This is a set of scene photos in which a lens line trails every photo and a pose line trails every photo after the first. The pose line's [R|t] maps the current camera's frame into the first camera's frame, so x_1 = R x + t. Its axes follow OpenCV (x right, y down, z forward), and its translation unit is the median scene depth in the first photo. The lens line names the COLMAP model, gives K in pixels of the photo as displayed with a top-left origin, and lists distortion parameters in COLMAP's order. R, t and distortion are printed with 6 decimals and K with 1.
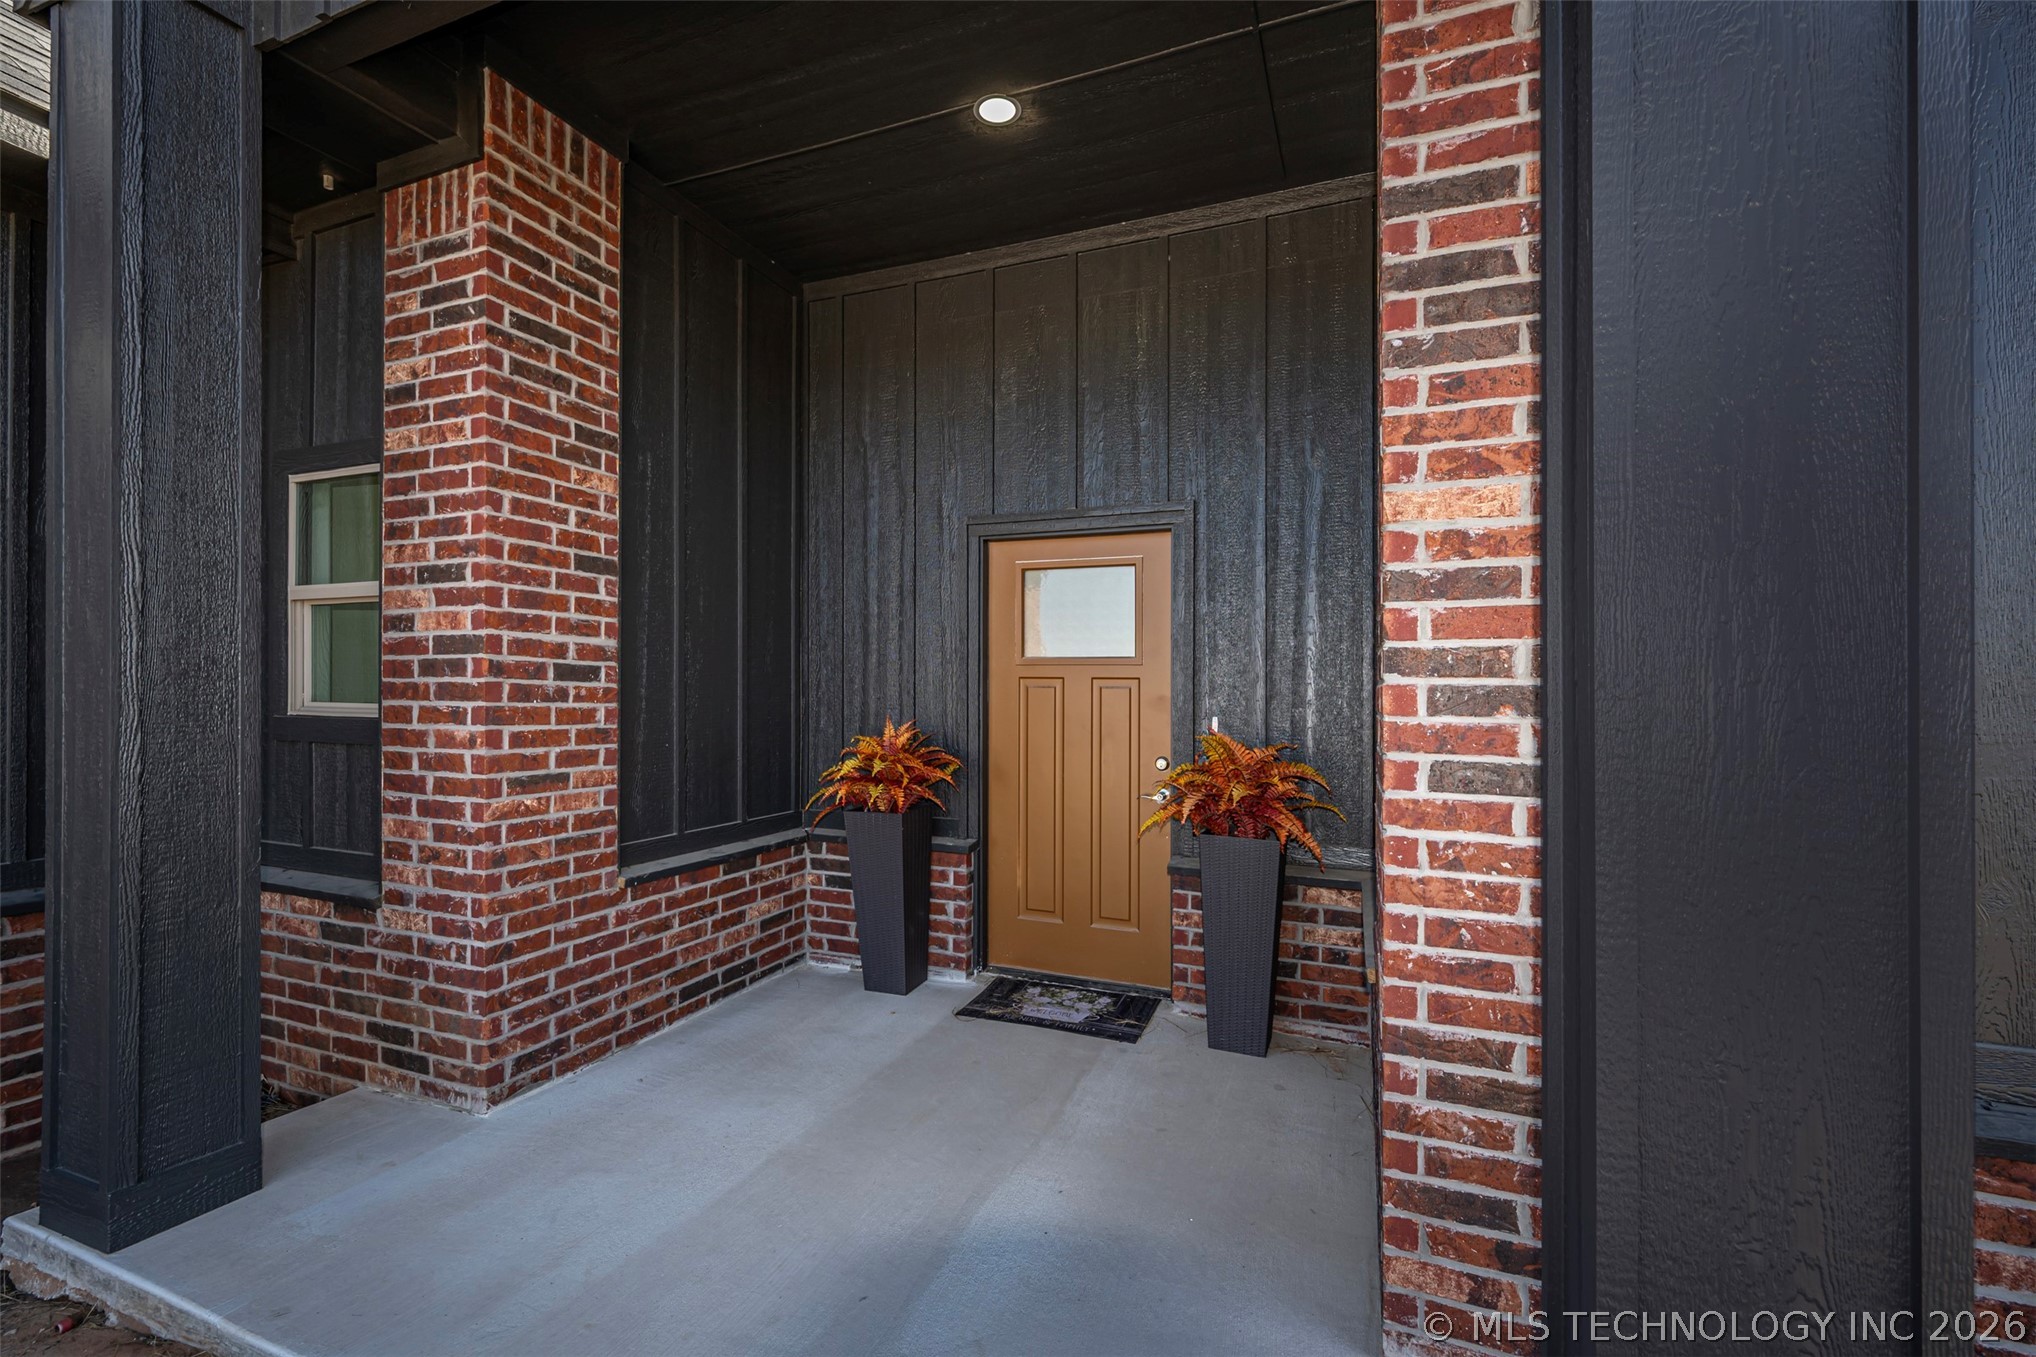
lens RADIAL K [[860.2, 0, 1018.0], [0, 860.2, 678.5], [0, 0, 1]] dist [-0.001732, -0.000116]
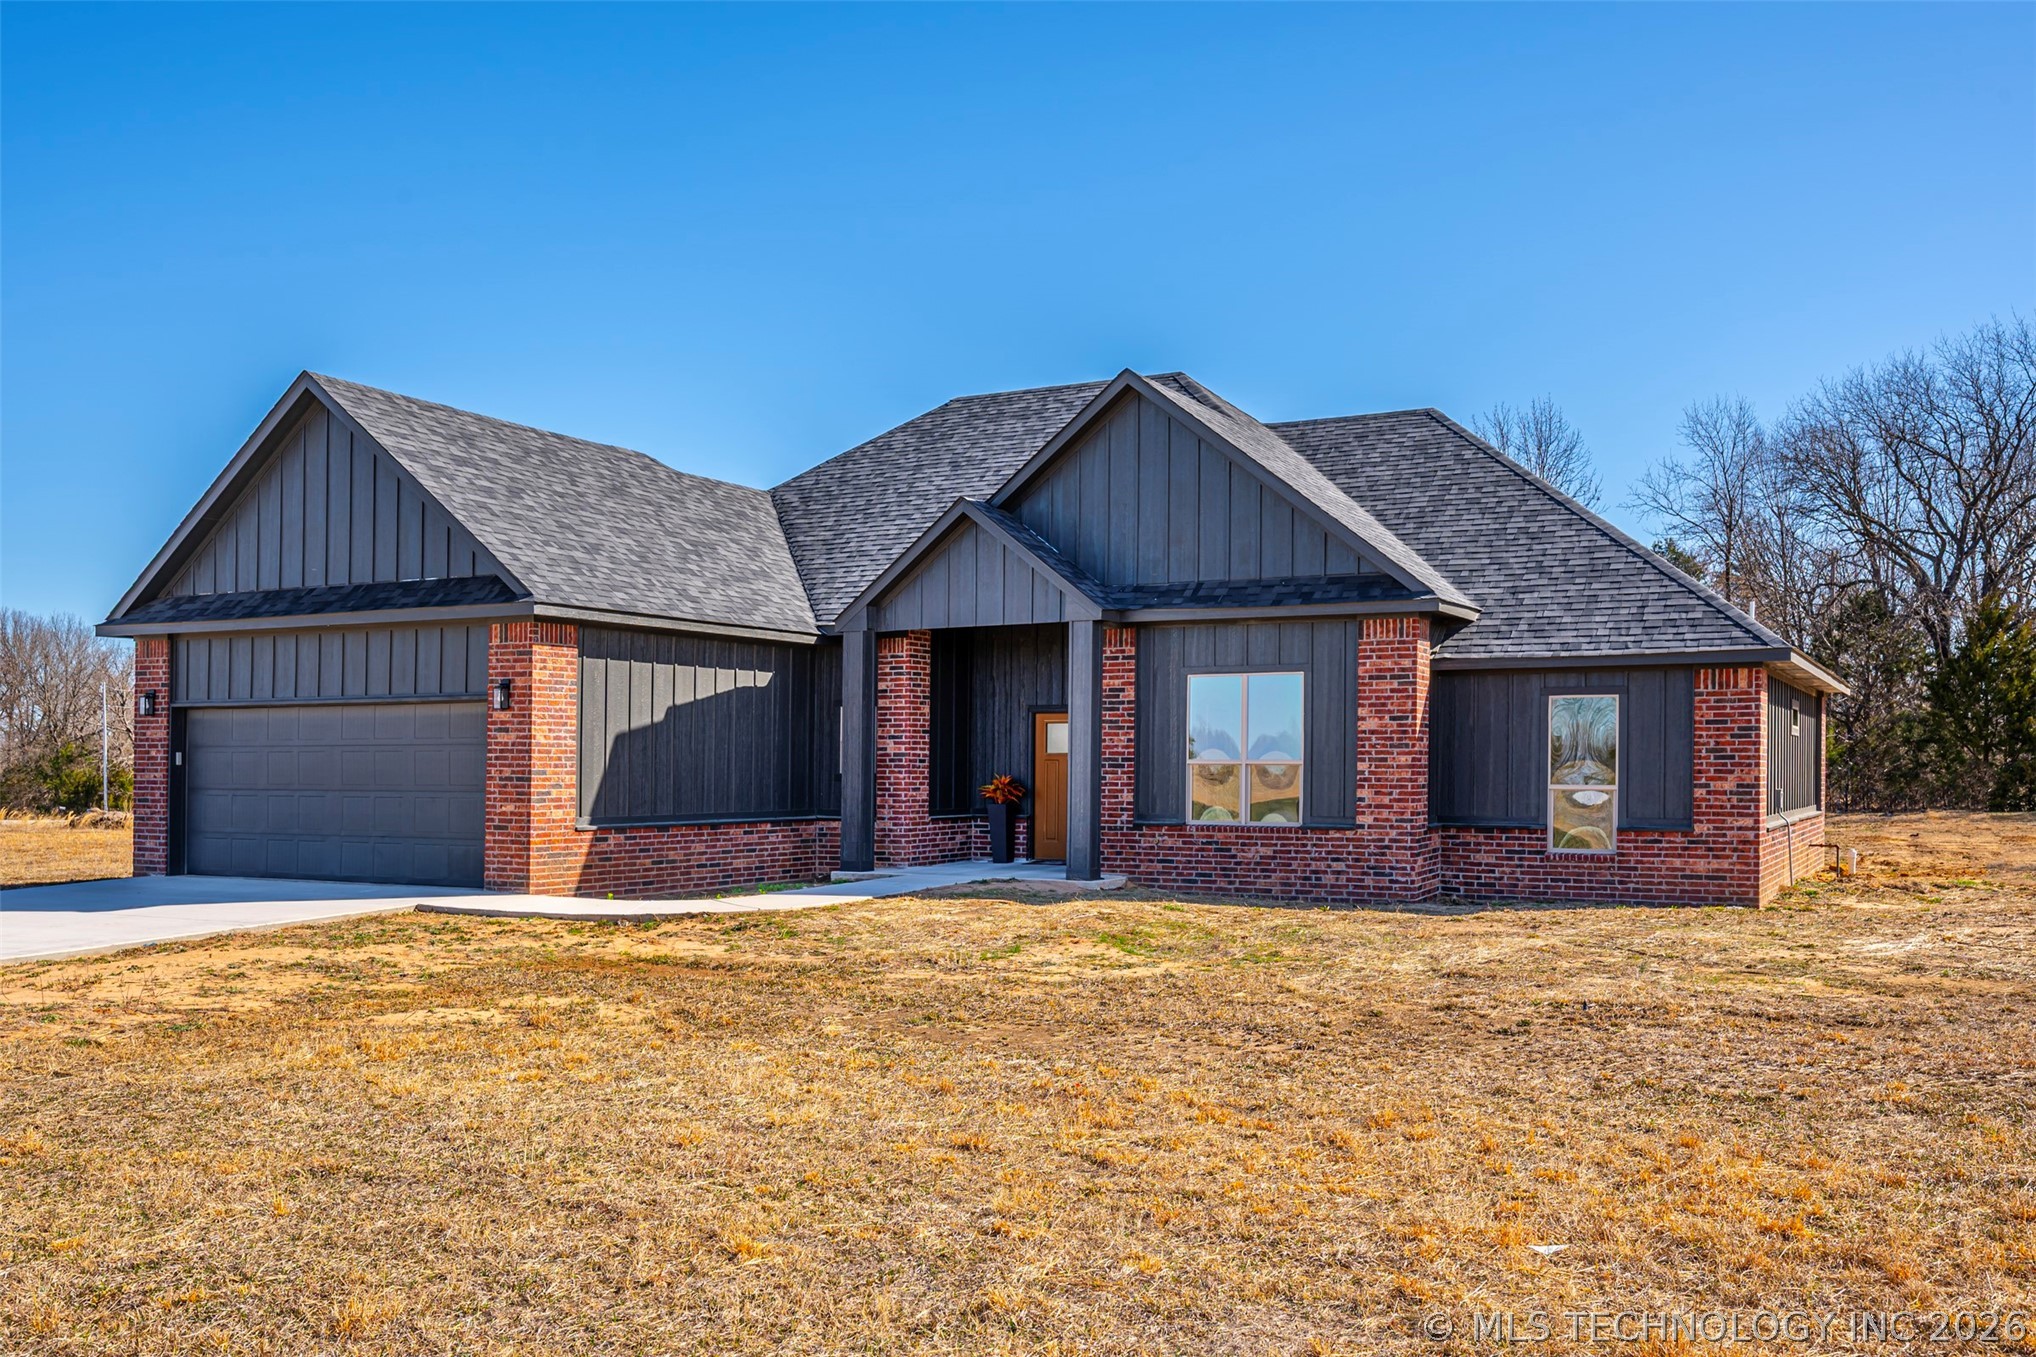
lens RADIAL K [[1792.0, 0, 1018.0], [0, 1792.0, 678.5], [0, 0, 1]] dist [-0.007393, -0.003203]
pose [[0.996153, -0.010831, -0.086954, 0.568696], [0.007945, 0.999408, -0.033472, -0.097469], [0.087265, 0.032652, 0.995650, -6.560858]]
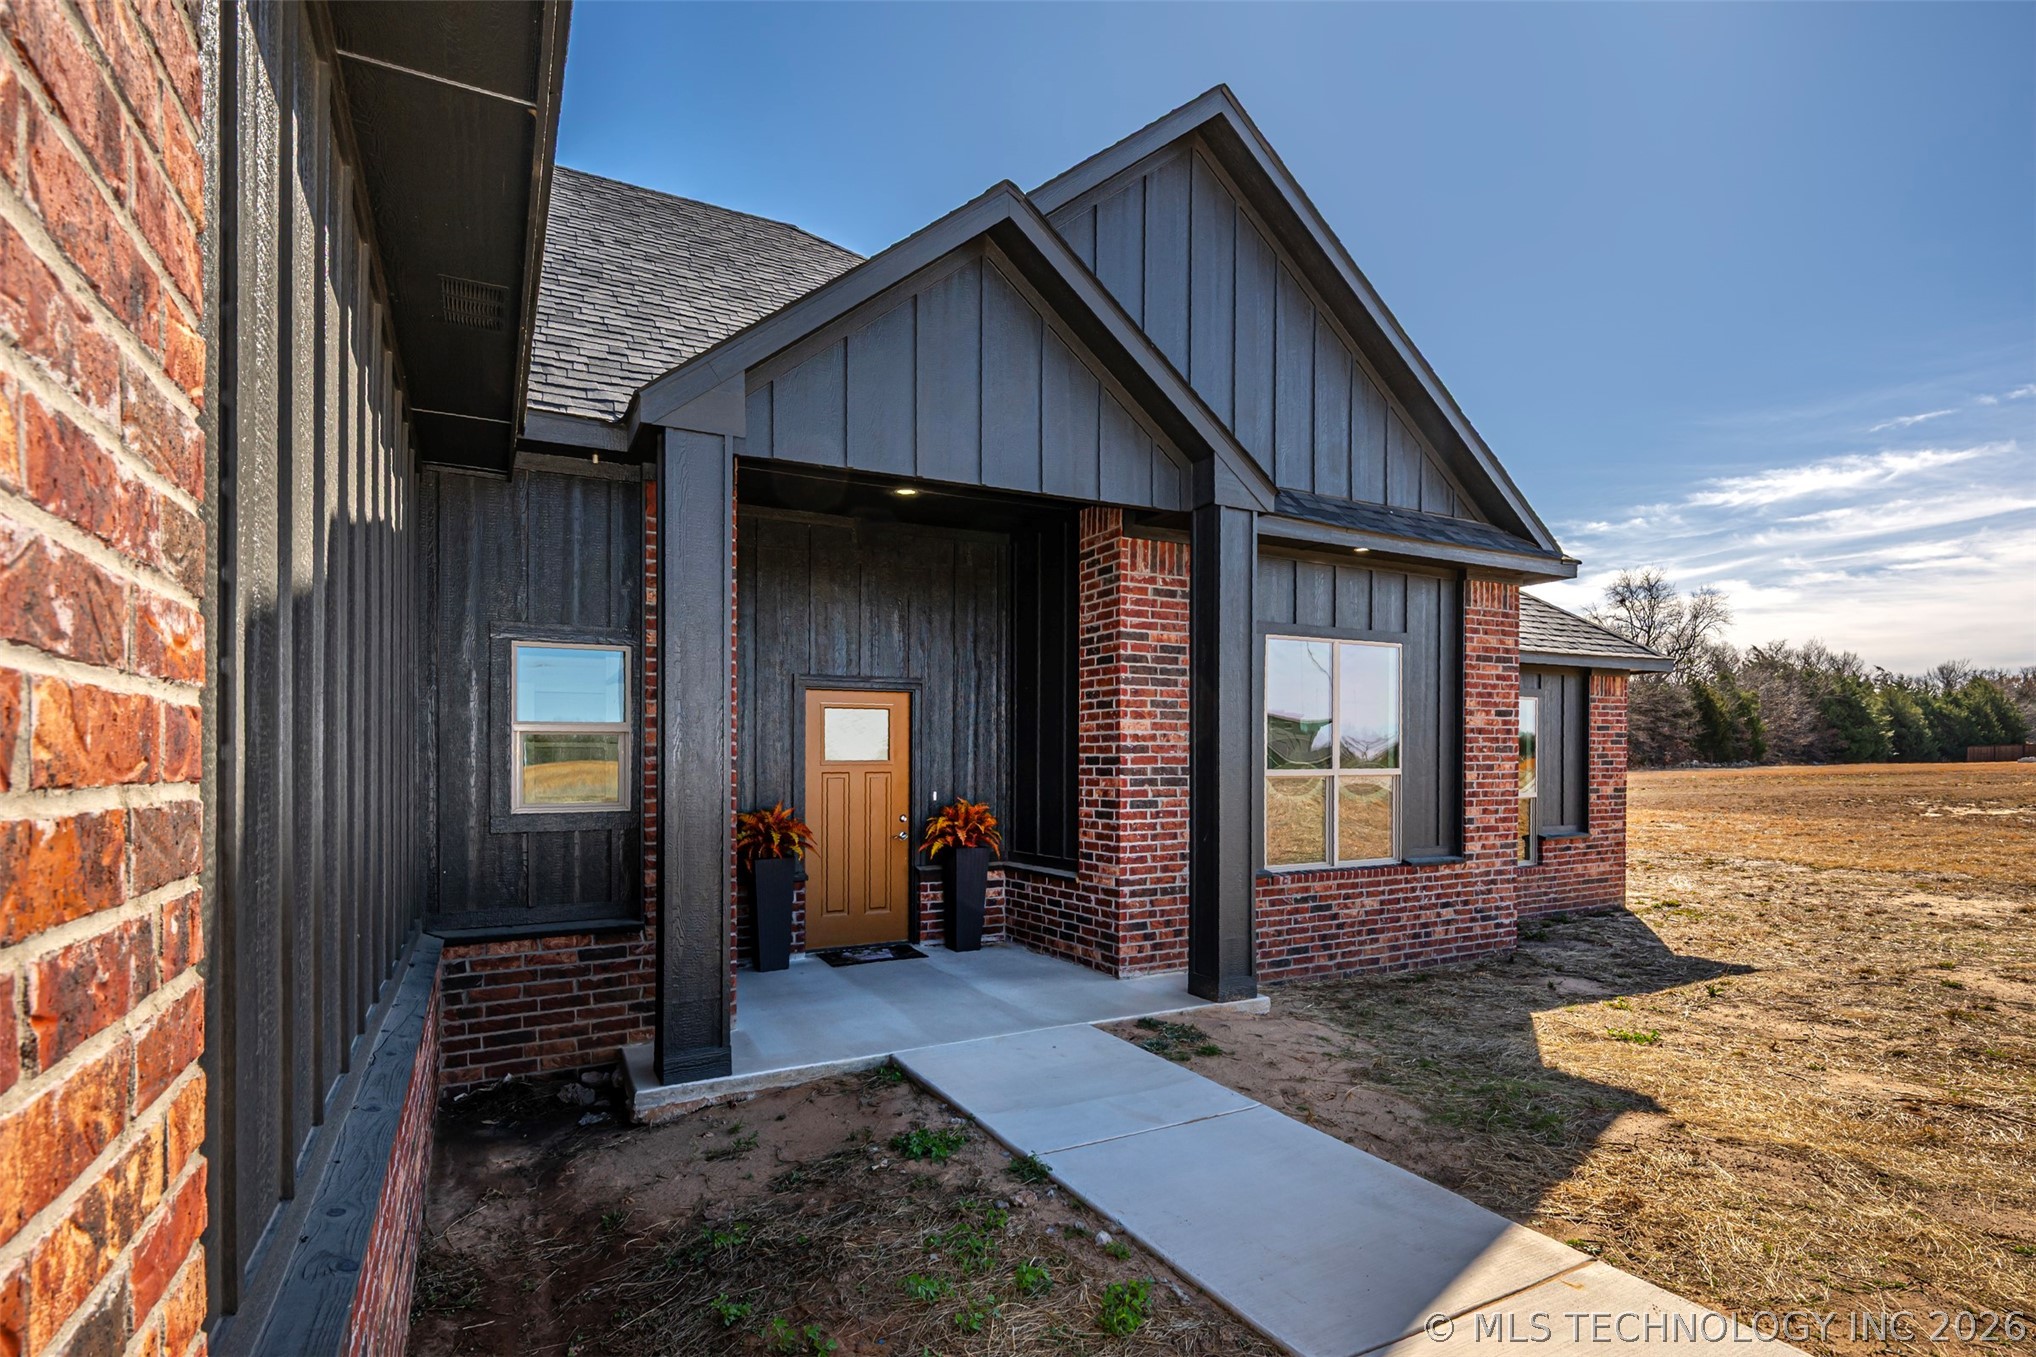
lens RADIAL K [[993.3, 0, 1015.4], [0, 993.3, 760.4], [0, 0, 1]] dist [-0.001971, -0.000111]
pose [[0.630319, -0.010037, 0.776271, -1.636333], [-0.000133, 0.999915, 0.013037, -0.064977], [-0.776336, -0.008320, 0.630264, -0.649996]]
